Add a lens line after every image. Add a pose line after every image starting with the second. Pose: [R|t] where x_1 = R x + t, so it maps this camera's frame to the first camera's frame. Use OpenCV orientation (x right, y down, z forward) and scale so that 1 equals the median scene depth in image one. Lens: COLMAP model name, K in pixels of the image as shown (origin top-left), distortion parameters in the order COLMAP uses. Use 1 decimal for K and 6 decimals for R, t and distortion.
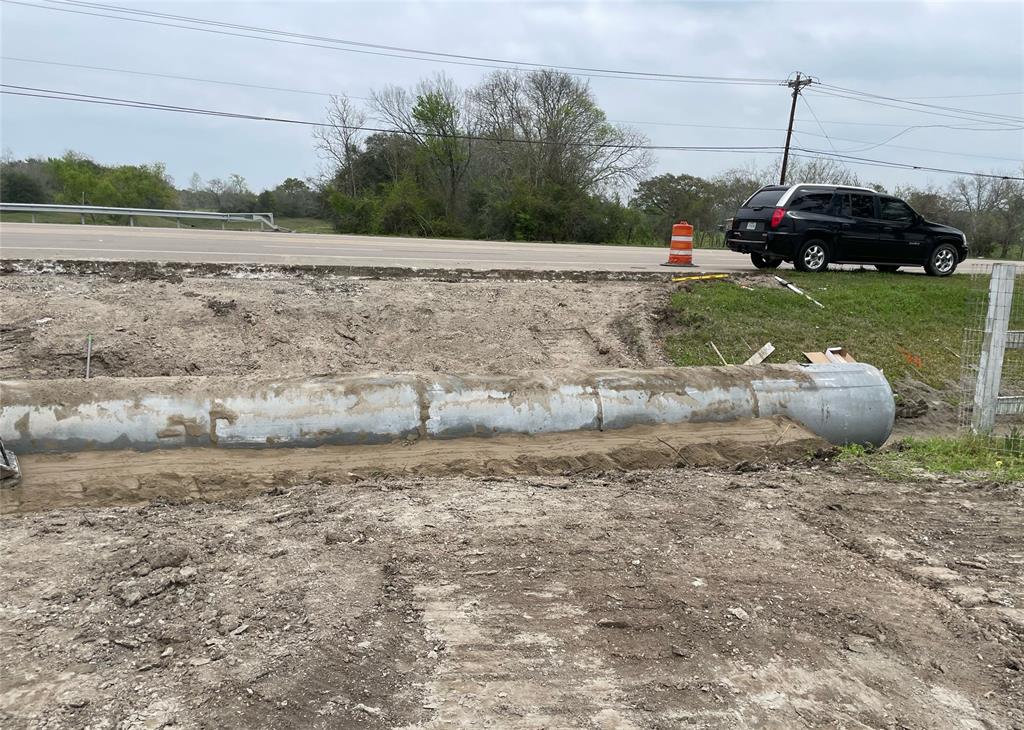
lens RADIAL K [[789.6, 0, 512.9], [0, 789.6, 364.3], [0, 0, 1]] dist [-0.028172, 0.003113]
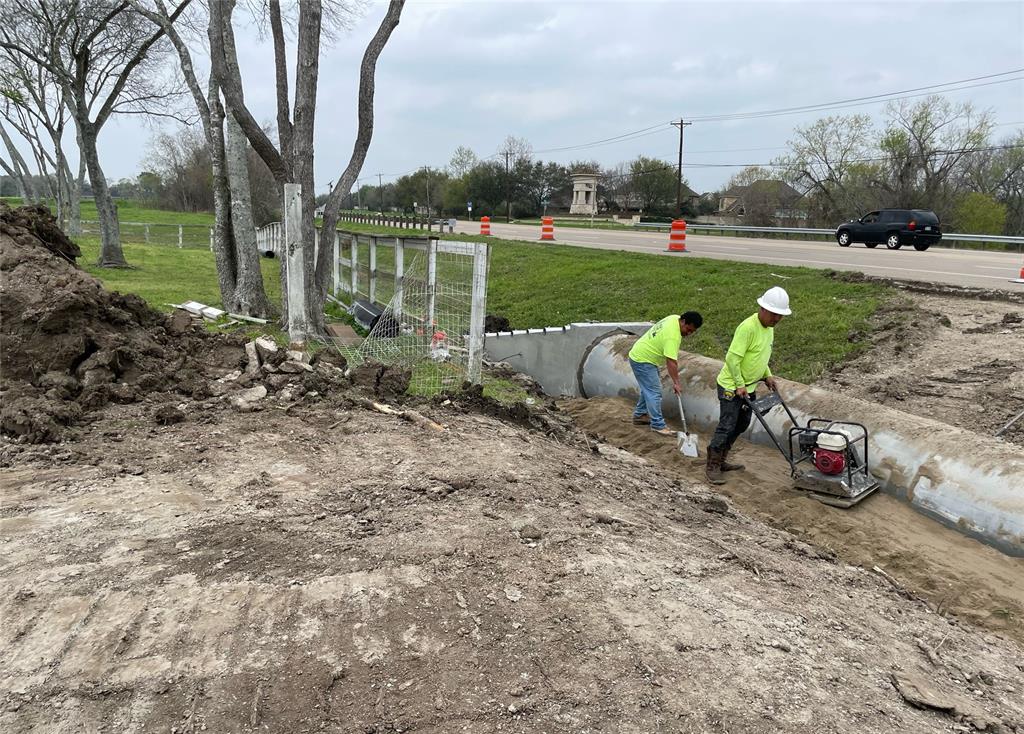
lens RADIAL K [[789.6, 0, 512.8], [0, 789.6, 367.4], [0, 0, 1]] dist [-0.028172, 0.003113]
pose [[0.072264, 0.147381, -0.986436, 0.860861], [-0.213310, 0.968422, 0.129063, -0.123096], [0.974308, 0.201091, 0.101419, 0.987537]]
